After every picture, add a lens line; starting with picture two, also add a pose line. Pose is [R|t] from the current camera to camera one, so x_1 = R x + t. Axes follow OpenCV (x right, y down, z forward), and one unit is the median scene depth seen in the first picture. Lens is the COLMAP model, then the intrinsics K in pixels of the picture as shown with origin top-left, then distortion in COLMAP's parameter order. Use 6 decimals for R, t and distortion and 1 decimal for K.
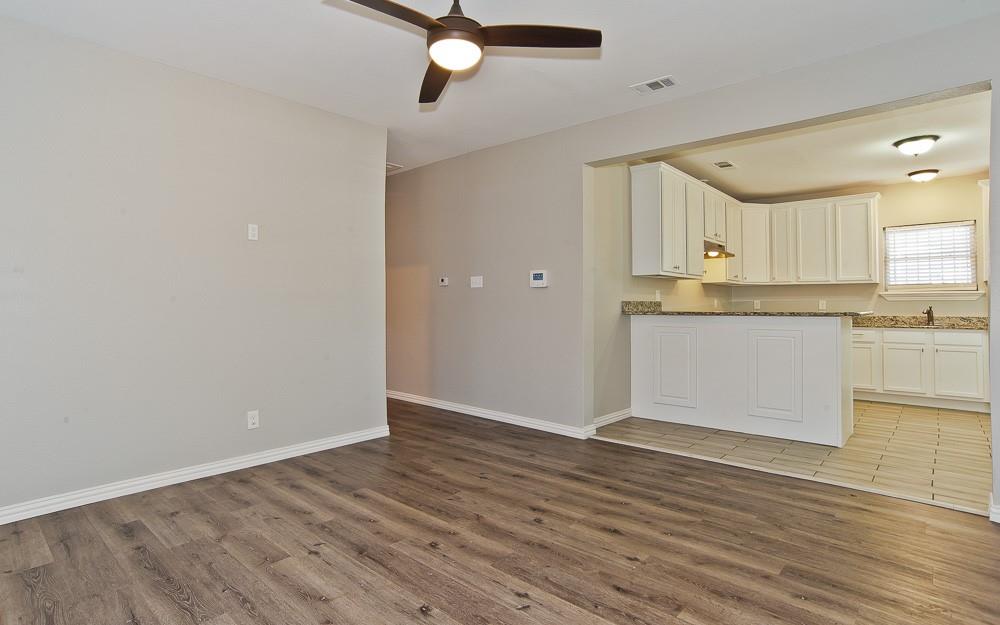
lens RADIAL K [[505.4, 0, 504.1], [0, 505.4, 293.8], [0, 0, 1]] dist [-0.087216, 0.047621]
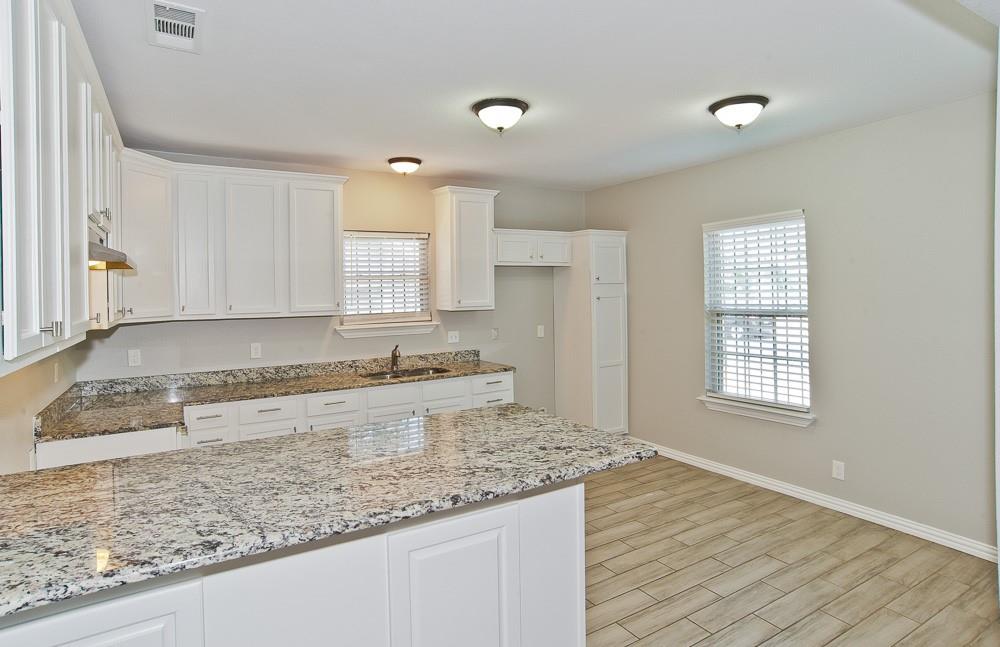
lens RADIAL K [[537.2, 0, 487.6], [0, 537.2, 289.7], [0, 0, 1]] dist [-0.055591, 0.001307]
pose [[0.306239, -0.008364, 0.951918, 0.262252], [-0.005871, 0.999926, 0.010675, -0.123857], [-0.951937, -0.008858, 0.306167, 1.131397]]
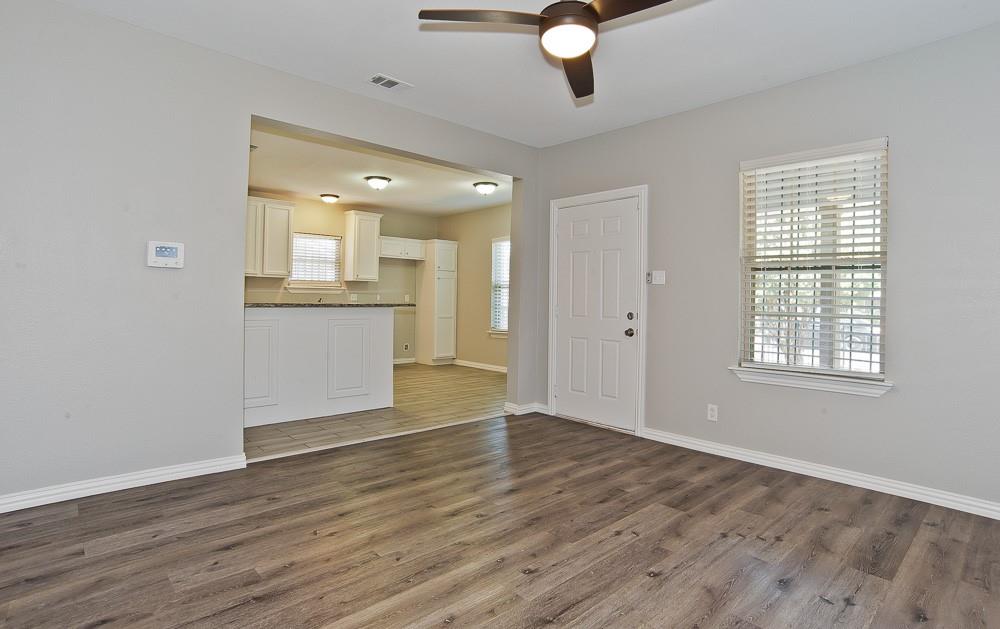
lens RADIAL K [[503.5, 0, 493.9], [0, 503.5, 297.4], [0, 0, 1]] dist [-0.045437, 0.000422]
pose [[0.108515, 0.006999, 0.994070, -0.749431], [-0.038719, 0.999246, -0.002809, 0.016259], [-0.993341, -0.038184, 0.108704, 0.712976]]
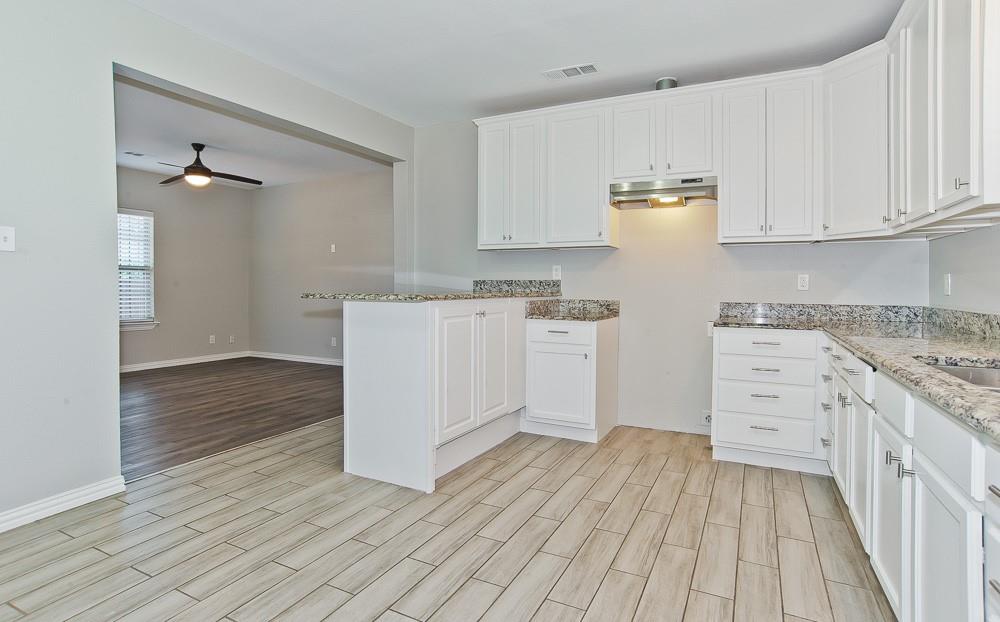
lens RADIAL K [[505.4, 0, 504.1], [0, 505.4, 292.3], [0, 0, 1]] dist [-0.087216, 0.047621]
pose [[0.264001, 0.012645, -0.964440, 1.814453], [0.022119, 0.999572, 0.019160, 0.030927], [0.964269, -0.026390, 0.263608, 1.251997]]
